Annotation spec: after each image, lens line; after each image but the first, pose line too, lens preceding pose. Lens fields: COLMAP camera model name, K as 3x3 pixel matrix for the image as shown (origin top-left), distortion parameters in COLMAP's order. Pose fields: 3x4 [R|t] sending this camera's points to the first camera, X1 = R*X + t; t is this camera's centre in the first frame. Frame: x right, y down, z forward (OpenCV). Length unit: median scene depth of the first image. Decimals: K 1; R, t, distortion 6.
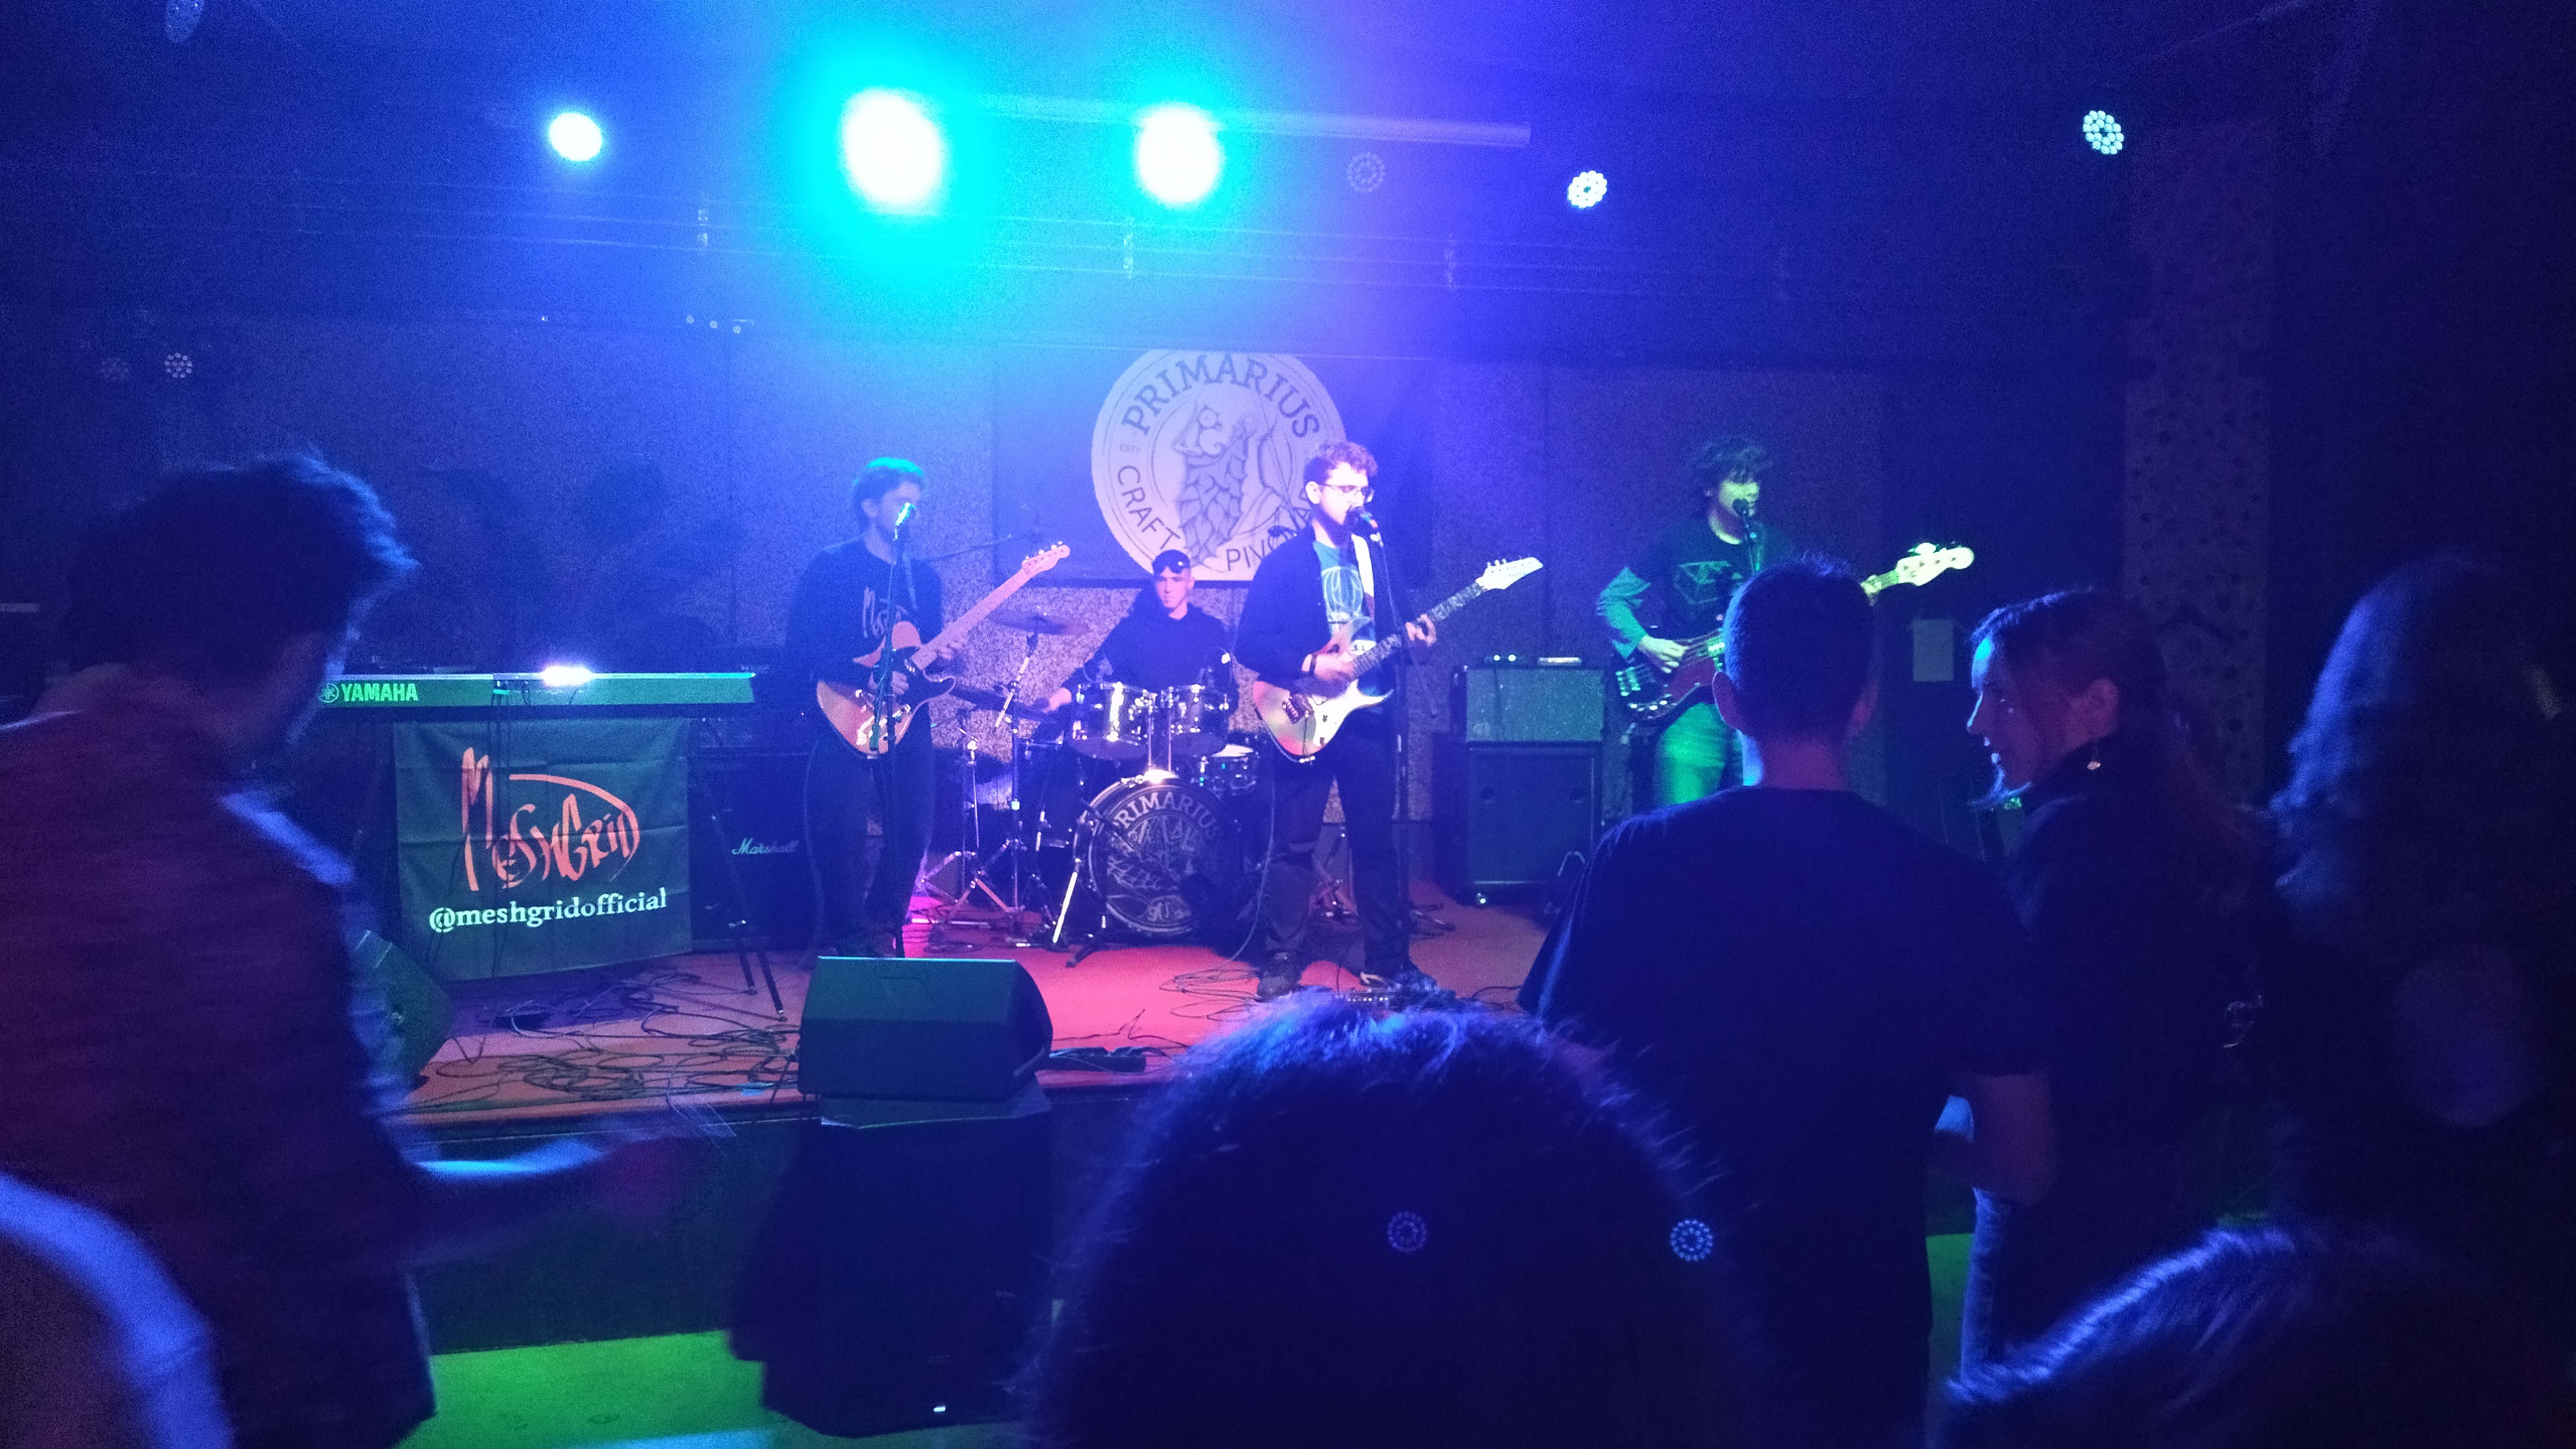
lens RADIAL K [[1887.9, 0, 1299.0], [0, 1887.9, 753.9], [0, 0, 1]] dist [0.075314, -0.074576]
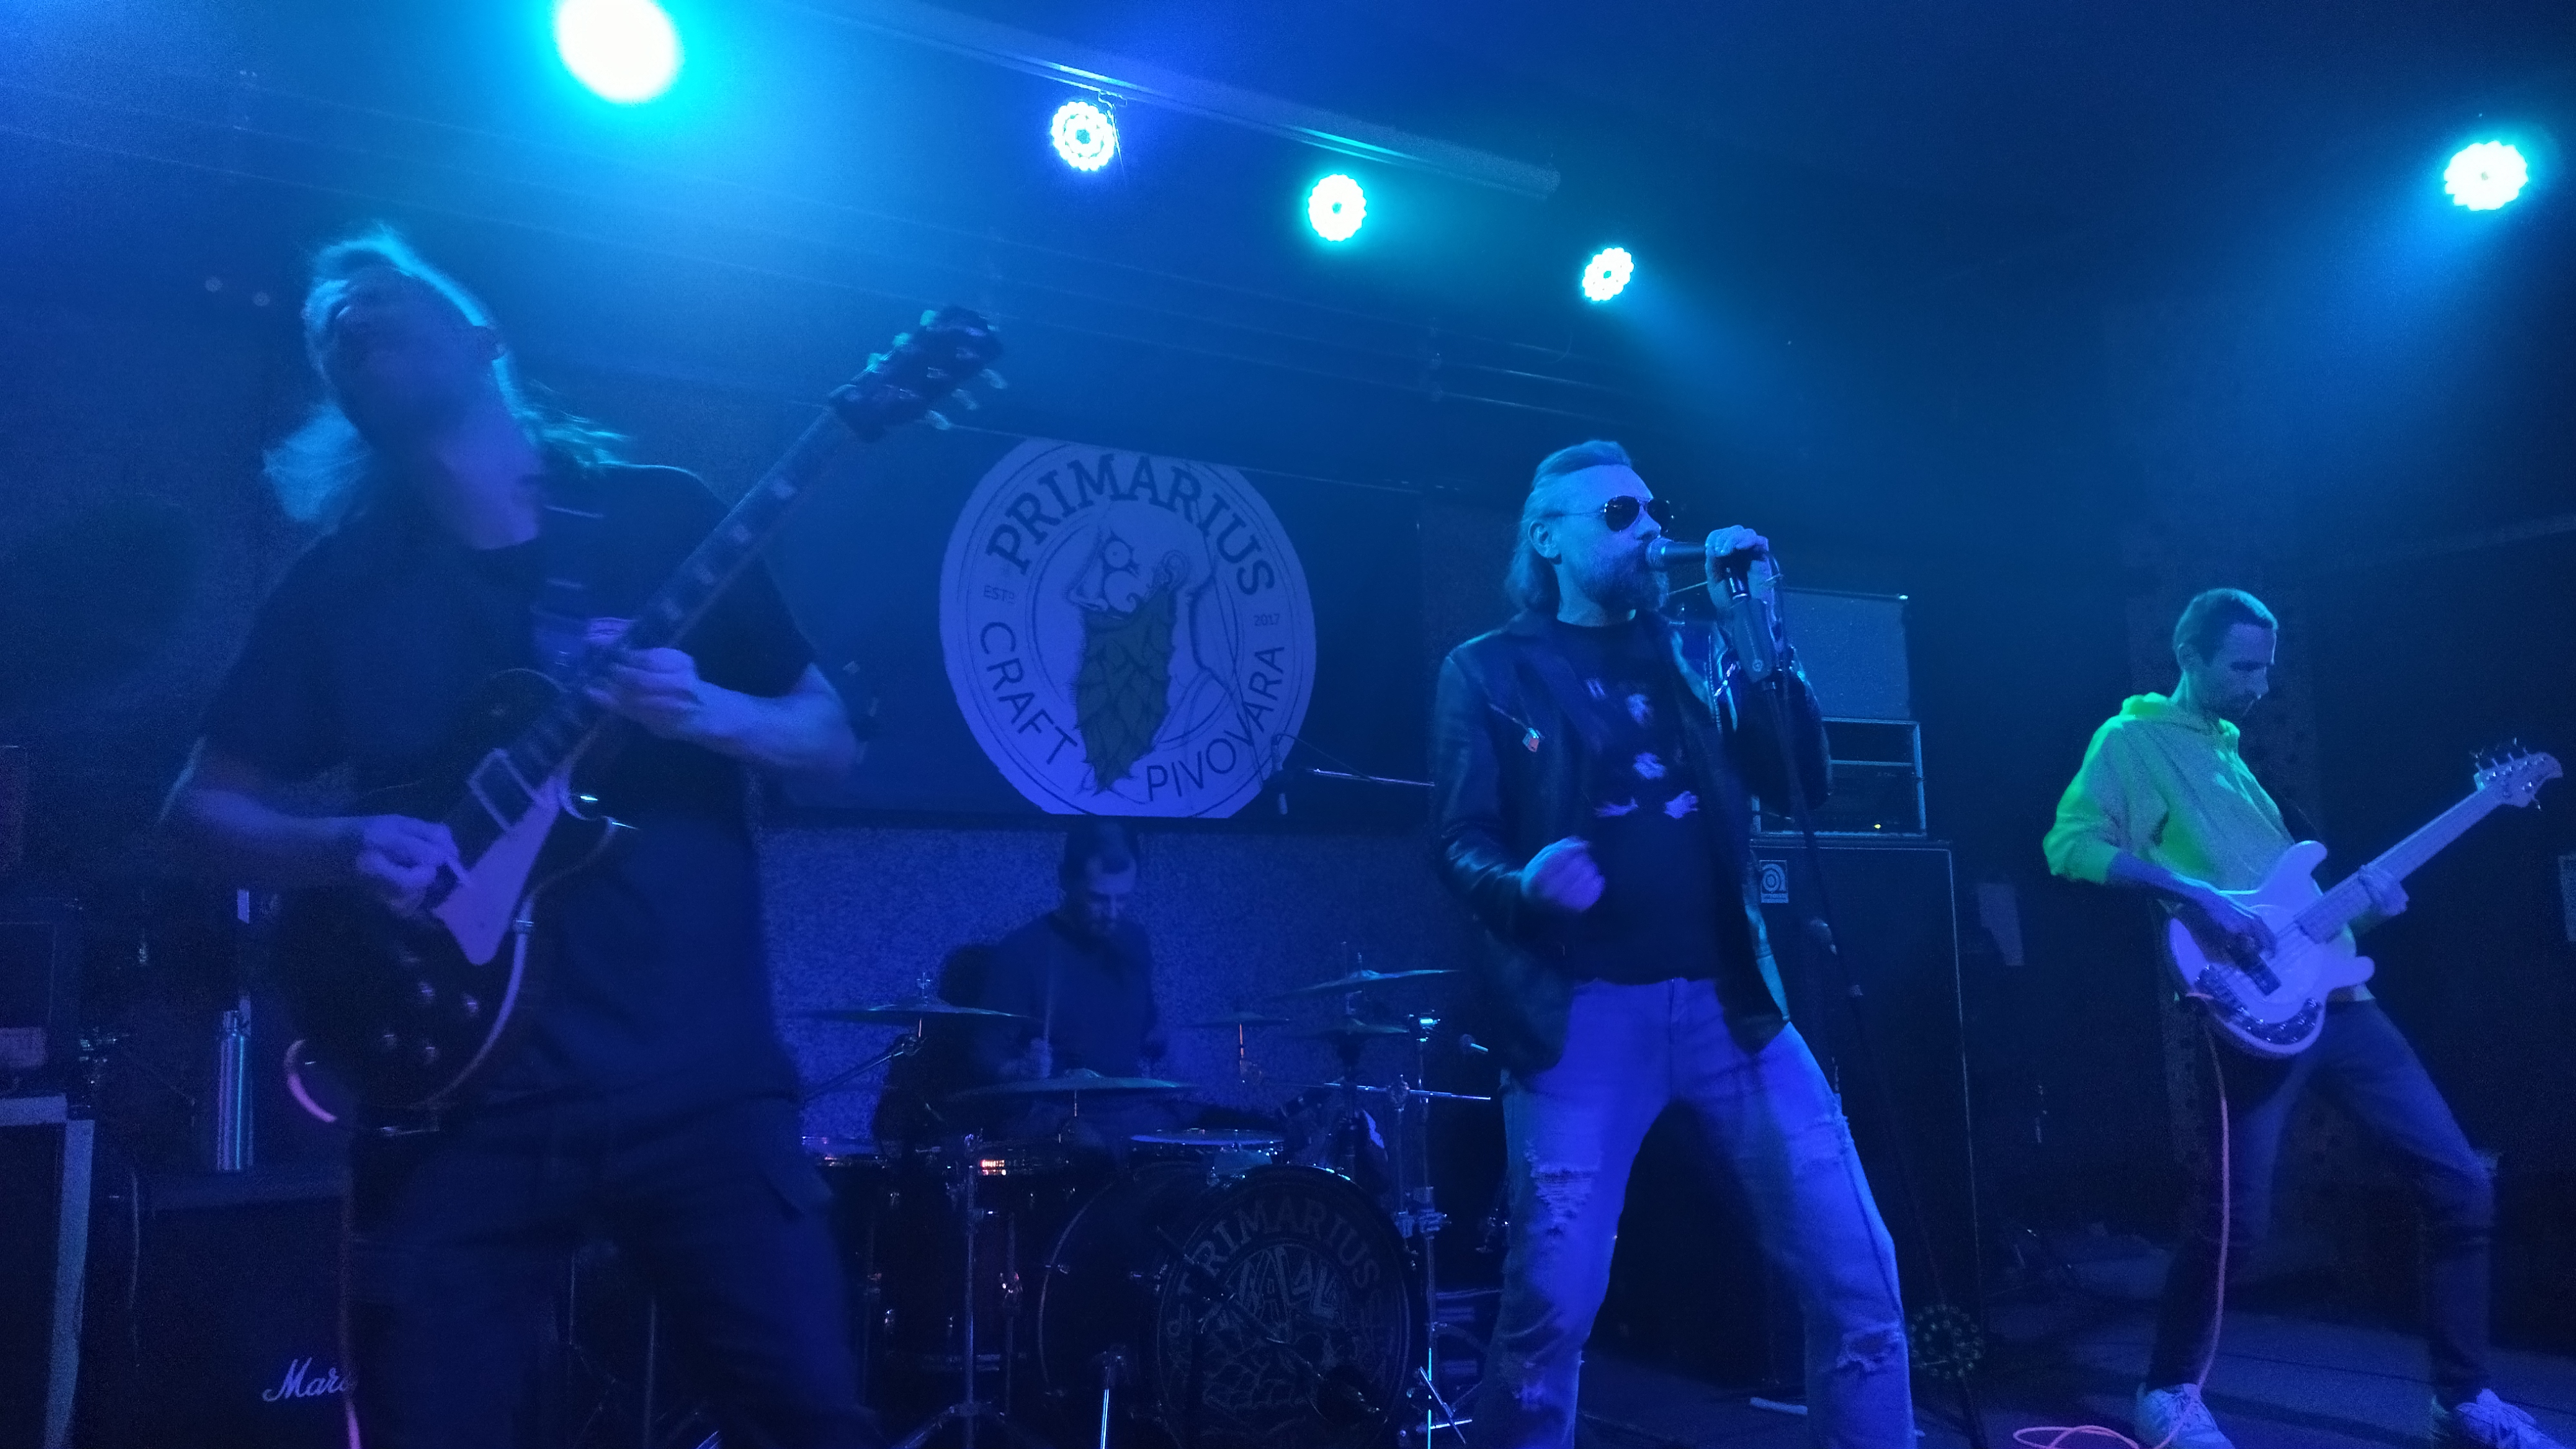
lens RADIAL K [[1887.9, 0, 1262.1], [0, 1887.9, 721.0], [0, 0, 1]] dist [0.075314, -0.074576]
pose [[0.945578, 0.019793, 0.324792, -0.200896], [0.044103, 0.981142, -0.188189, -0.007474], [-0.322392, 0.192272, 0.926874, 0.429312]]
